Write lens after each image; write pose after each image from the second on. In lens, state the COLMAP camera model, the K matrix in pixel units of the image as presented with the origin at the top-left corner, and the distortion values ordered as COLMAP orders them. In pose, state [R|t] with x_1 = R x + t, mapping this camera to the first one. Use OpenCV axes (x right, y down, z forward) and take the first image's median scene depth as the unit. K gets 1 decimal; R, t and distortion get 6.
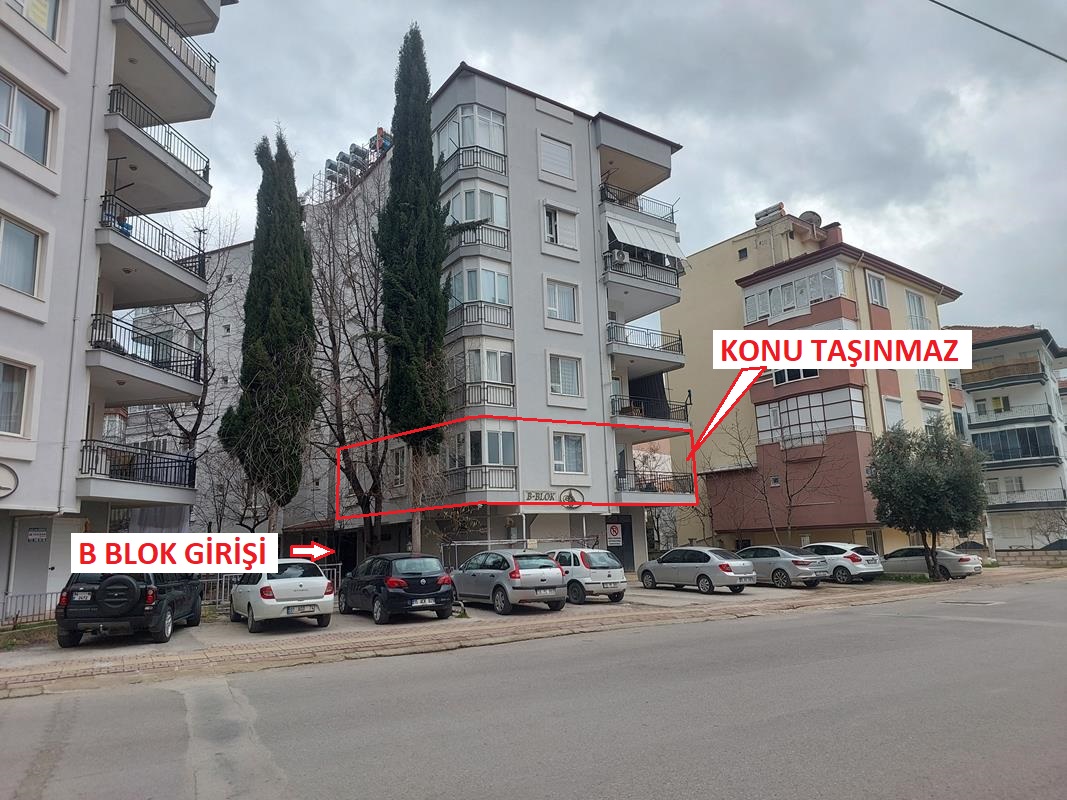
lens RADIAL K [[734.6, 0, 526.4], [0, 734.6, 421.1], [0, 0, 1]] dist [0.060016, -0.055374]
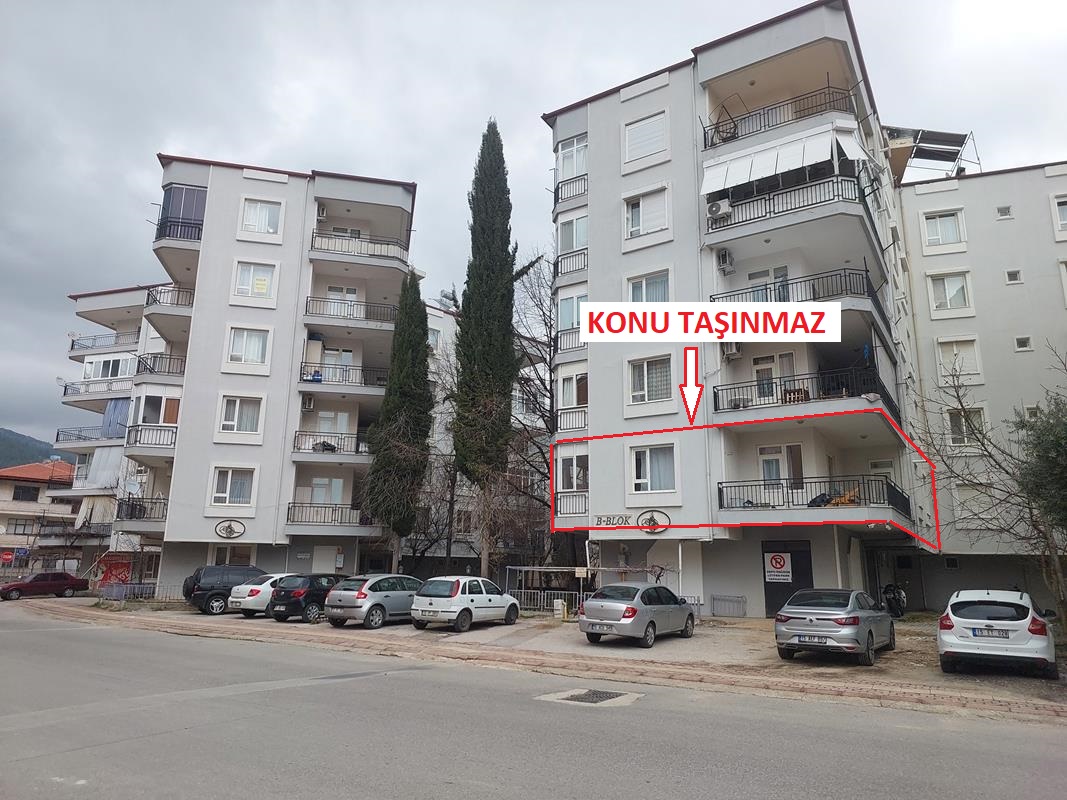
lens RADIAL K [[734.6, 0, 522.4], [0, 734.6, 414.6], [0, 0, 1]] dist [0.060016, -0.055374]
pose [[0.366749, -0.166668, -0.915269, 0.804583], [0.126381, 0.983627, -0.128474, 0.073180], [0.921696, -0.068555, 0.381808, 0.538733]]
